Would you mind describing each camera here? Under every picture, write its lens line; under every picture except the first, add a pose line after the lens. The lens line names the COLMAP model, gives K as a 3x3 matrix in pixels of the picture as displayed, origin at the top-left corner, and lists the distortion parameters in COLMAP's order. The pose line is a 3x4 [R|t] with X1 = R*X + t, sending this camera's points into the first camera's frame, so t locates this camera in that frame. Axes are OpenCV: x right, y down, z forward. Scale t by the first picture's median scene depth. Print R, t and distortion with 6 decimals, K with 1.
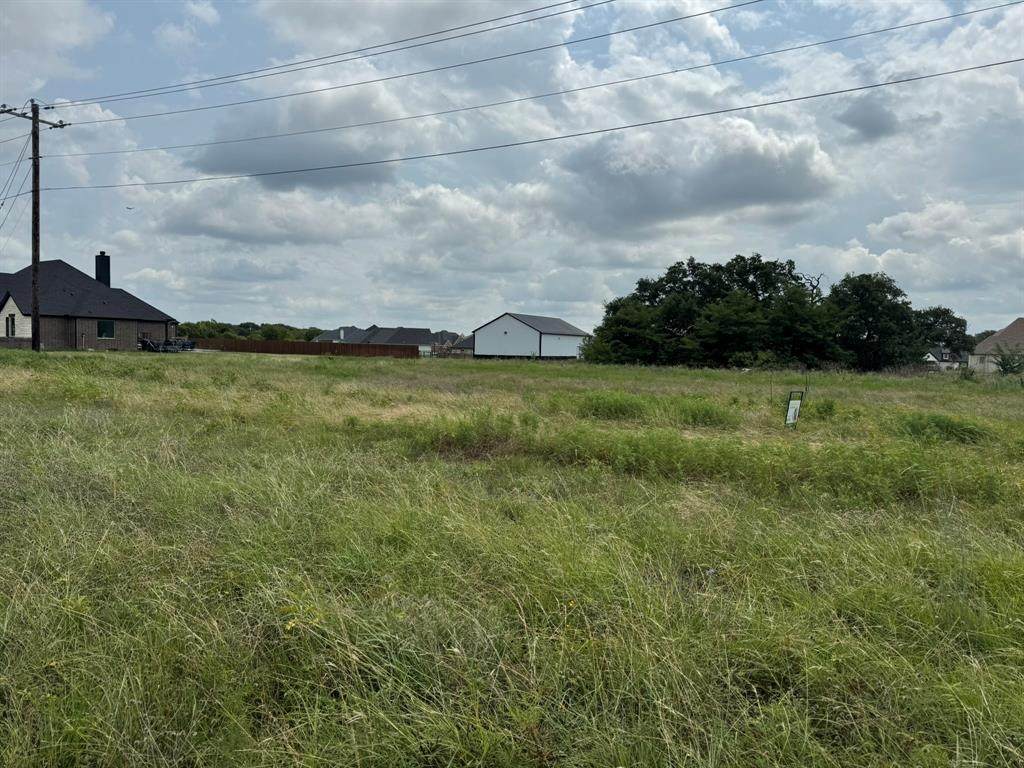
lens RADIAL K [[718.3, 0, 510.8], [0, 718.3, 386.2], [0, 0, 1]] dist [0.041450, -0.001157]
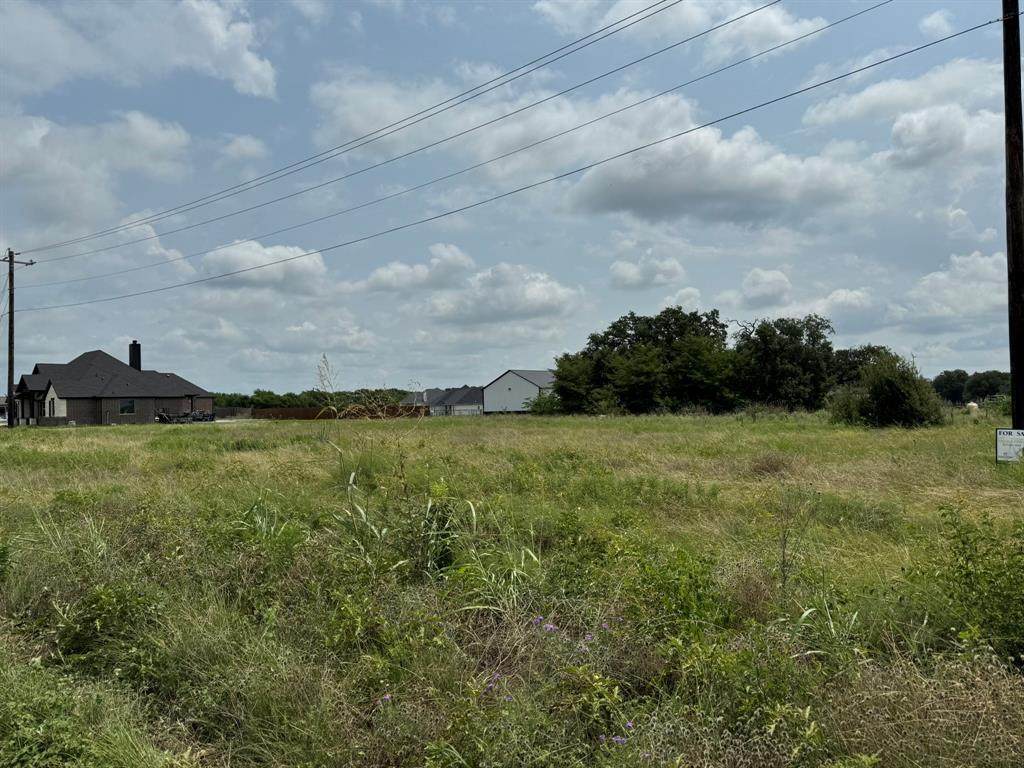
lens RADIAL K [[776.8, 0, 513.0], [0, 776.8, 387.4], [0, 0, 1]] dist [0.001914, 0.005945]
pose [[0.985067, -0.051404, -0.164320, 0.275158], [0.038929, 0.996172, -0.078262, 0.014935], [0.167714, 0.070696, 0.983298, -0.147473]]
